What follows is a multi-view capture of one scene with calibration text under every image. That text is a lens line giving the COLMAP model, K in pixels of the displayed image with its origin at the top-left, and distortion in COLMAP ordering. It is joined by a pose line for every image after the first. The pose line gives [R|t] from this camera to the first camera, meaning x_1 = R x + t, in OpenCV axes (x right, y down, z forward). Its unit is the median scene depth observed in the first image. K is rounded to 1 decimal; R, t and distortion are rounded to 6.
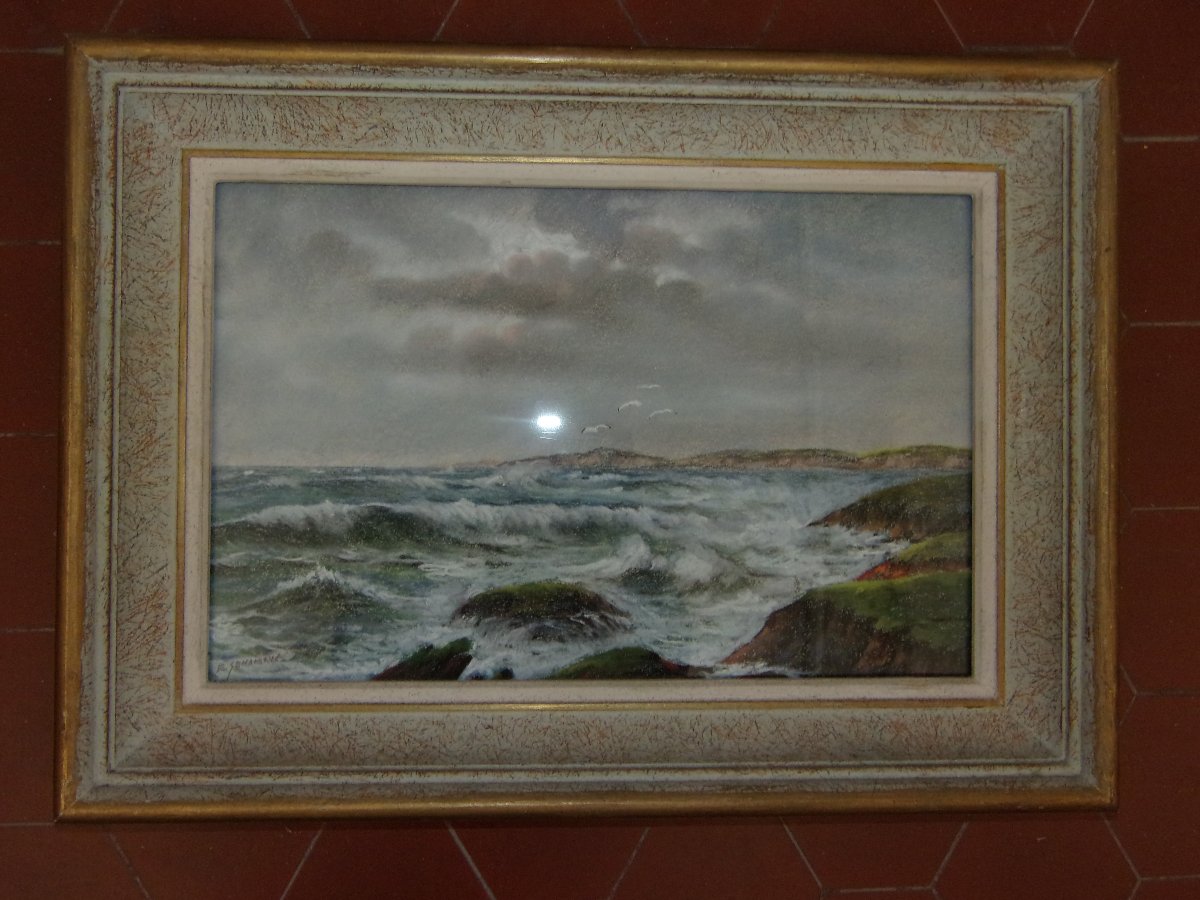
lens RADIAL K [[1035.7, 0, 602.1], [0, 1035.7, 454.0], [0, 0, 1]] dist [-0.021983, 0.017743]
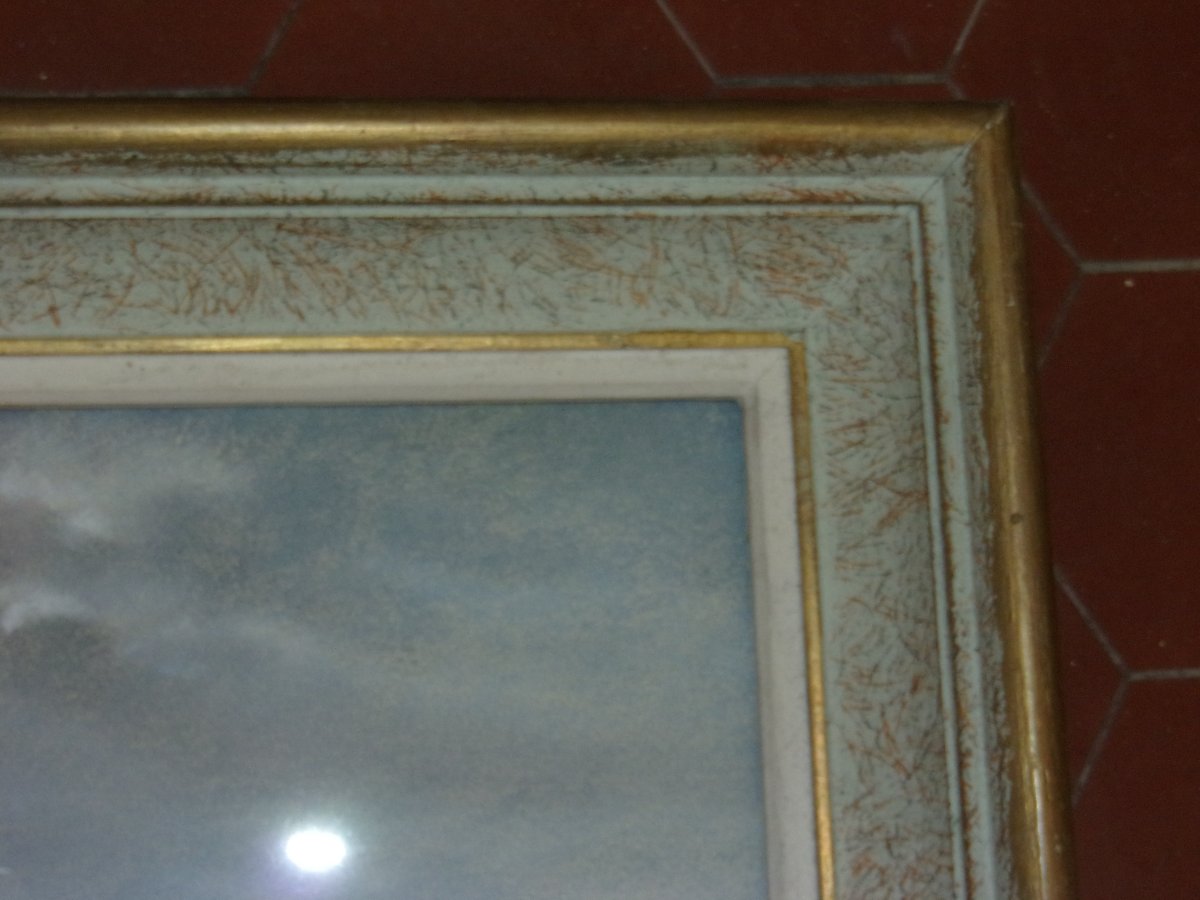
lens RADIAL K [[2305.0, 0, 600.0], [0, 2305.0, 450.0], [0, 0, 1]] dist [-0.150863, 0.560968]
pose [[0.996314, -0.028567, 0.080884, 0.225962], [0.044437, 0.978416, -0.201812, -0.036323], [-0.073373, 0.204663, 0.976079, 0.056014]]
